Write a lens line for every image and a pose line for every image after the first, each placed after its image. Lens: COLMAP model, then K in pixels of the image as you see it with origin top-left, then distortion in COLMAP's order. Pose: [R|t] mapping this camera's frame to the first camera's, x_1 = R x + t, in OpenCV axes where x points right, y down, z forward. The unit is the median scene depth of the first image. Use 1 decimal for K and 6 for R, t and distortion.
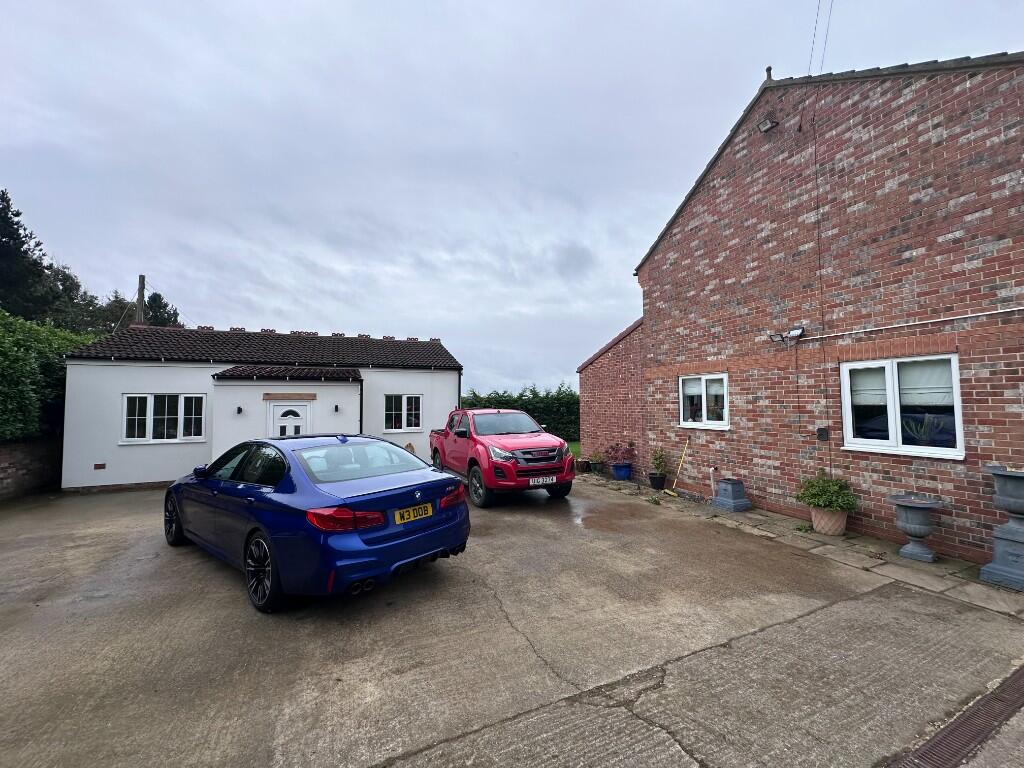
lens RADIAL K [[407.3, 0, 512.5], [0, 407.3, 383.1], [0, 0, 1]] dist [-0.000883, -0.000020]
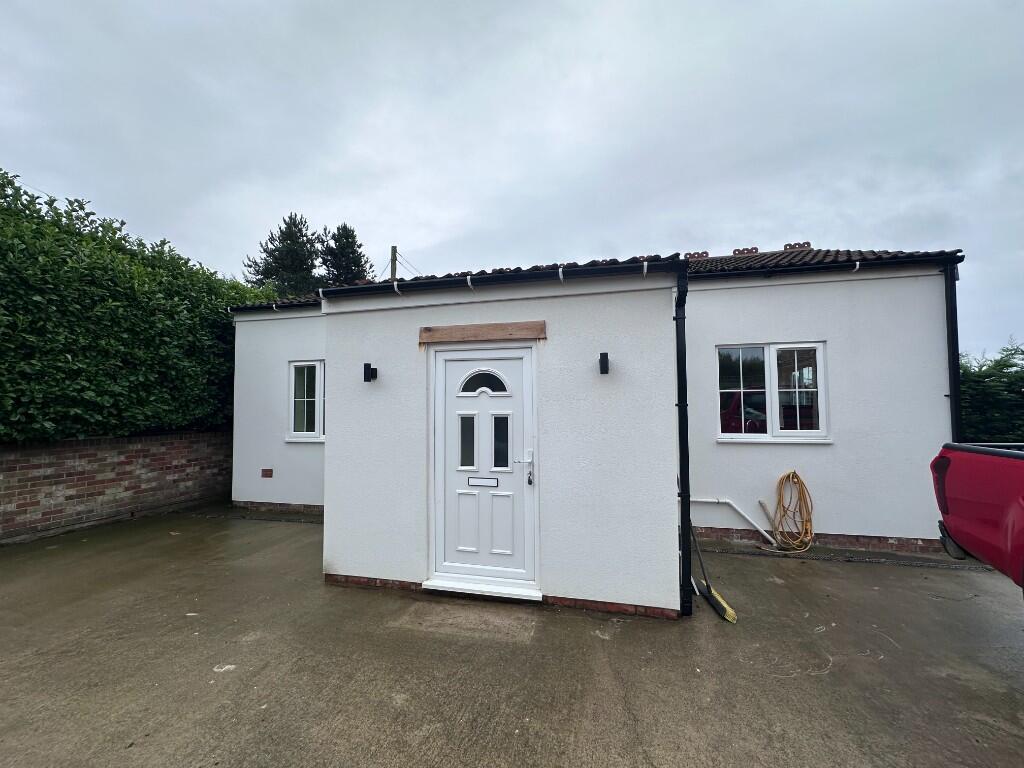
lens RADIAL K [[407.3, 0, 512.5], [0, 407.3, 383.1], [0, 0, 1]] dist [-0.000883, -0.000020]
pose [[0.805958, -0.029527, -0.591235, -0.310276], [0.031469, 0.999480, -0.007017, 0.078368], [0.591135, -0.012950, 0.806468, 0.719974]]
